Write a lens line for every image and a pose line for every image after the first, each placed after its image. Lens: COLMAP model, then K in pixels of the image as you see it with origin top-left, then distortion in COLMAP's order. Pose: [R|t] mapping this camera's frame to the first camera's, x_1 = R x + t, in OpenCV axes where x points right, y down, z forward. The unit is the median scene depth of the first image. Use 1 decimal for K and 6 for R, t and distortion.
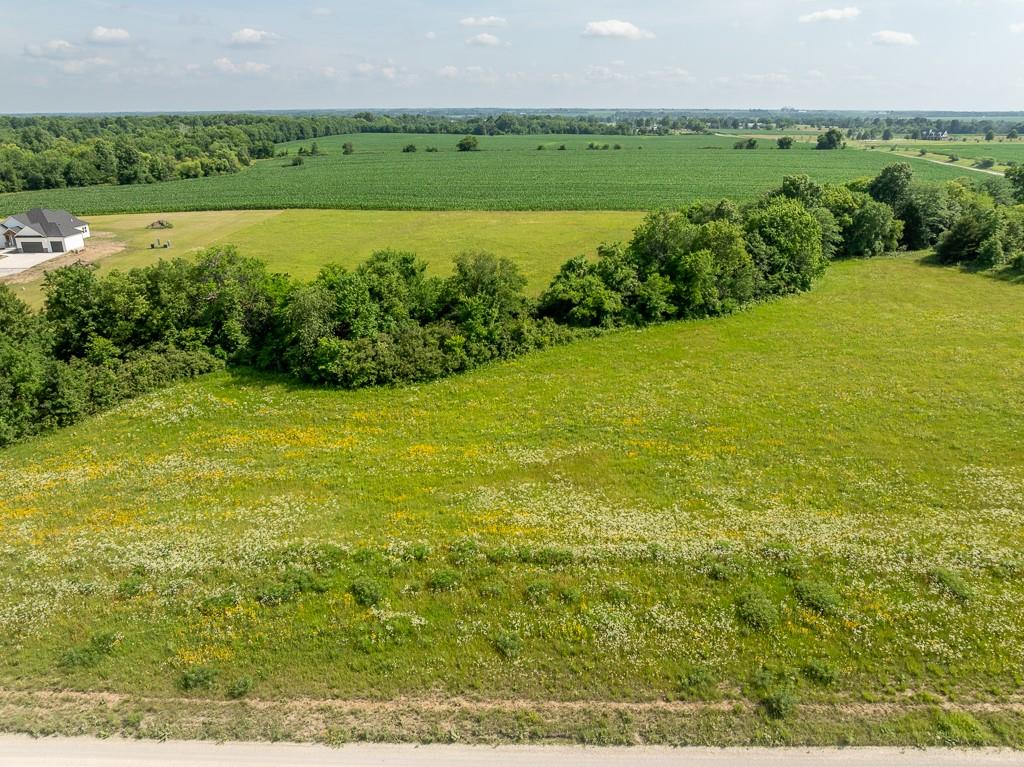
lens RADIAL K [[721.7, 0, 513.8], [0, 721.7, 378.0], [0, 0, 1]] dist [-0.051574, 0.022619]
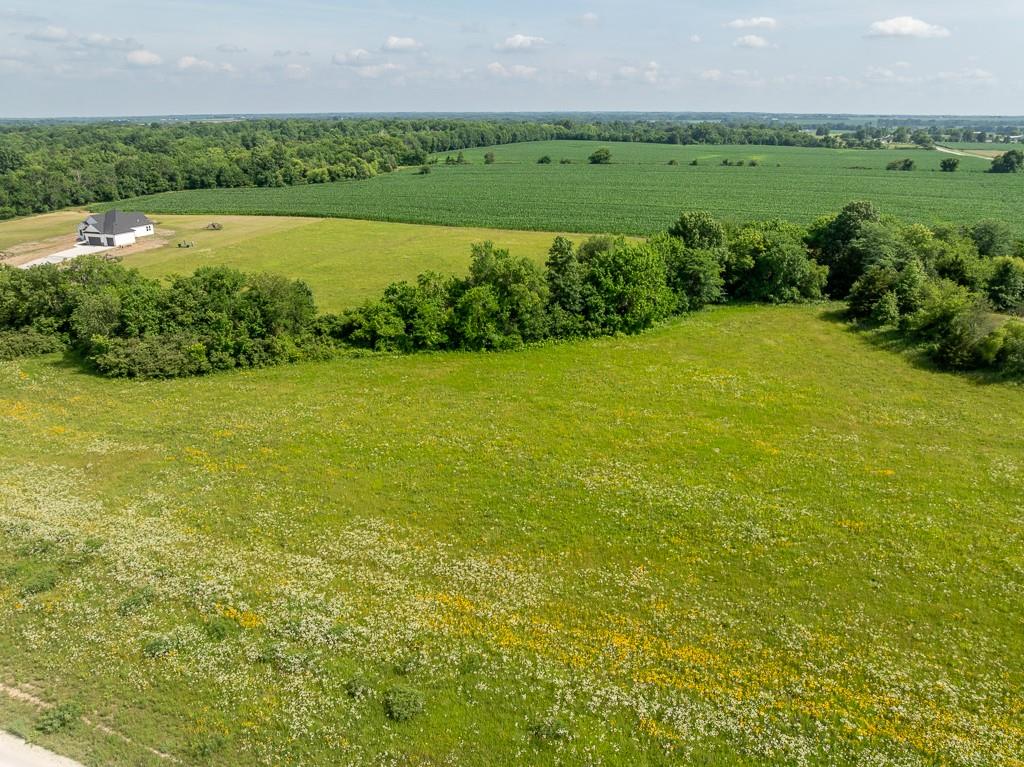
lens RADIAL K [[725.9, 0, 510.9], [0, 725.9, 367.2], [0, 0, 1]] dist [-0.043403, 0.006997]
pose [[0.942758, 0.111308, -0.314352, 0.761282], [-0.117328, 0.993093, -0.000230, -0.078963], [0.312155, 0.037099, 0.949306, 0.034657]]
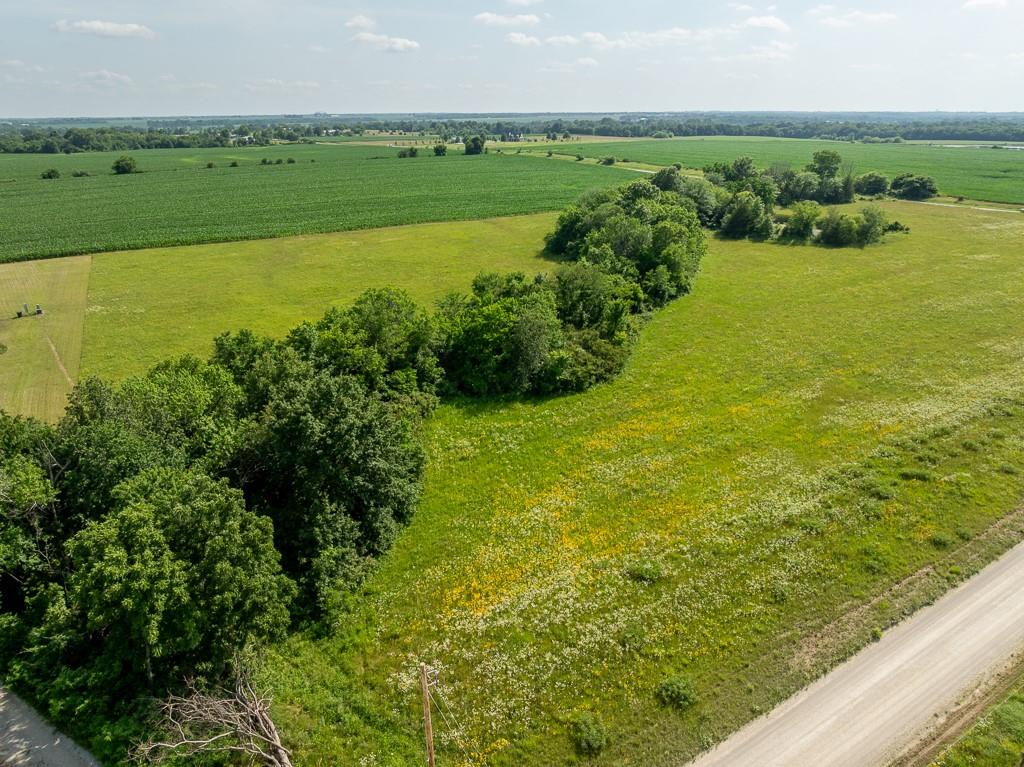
lens RADIAL K [[721.7, 0, 513.8], [0, 721.7, 378.0], [0, 0, 1]] dist [-0.051574, 0.022619]
pose [[0.819985, -0.198619, 0.536819, -0.863201], [0.201963, 0.977940, 0.053334, -0.081804], [-0.535570, 0.064685, 0.842010, 0.085221]]
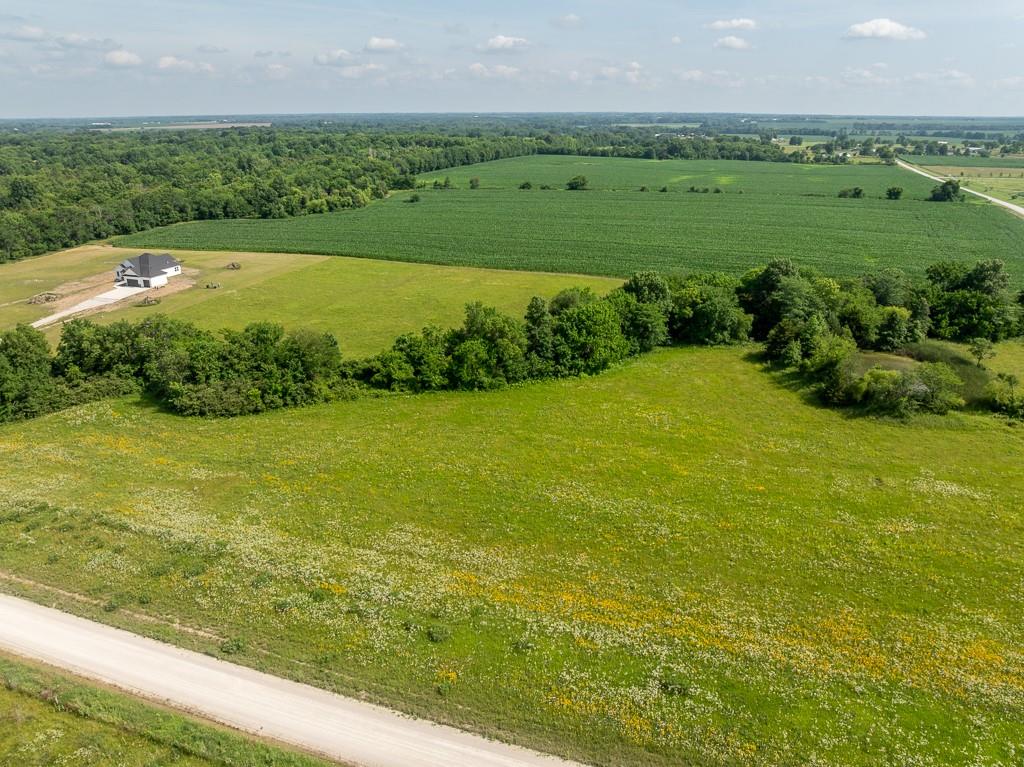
lens RADIAL K [[725.9, 0, 510.9], [0, 725.9, 367.2], [0, 0, 1]] dist [-0.043403, 0.006997]
pose [[0.950111, 0.103959, -0.294077, 0.857408], [-0.109566, 0.993976, -0.002606, -0.156864], [0.292034, 0.034697, 0.955778, -0.298737]]
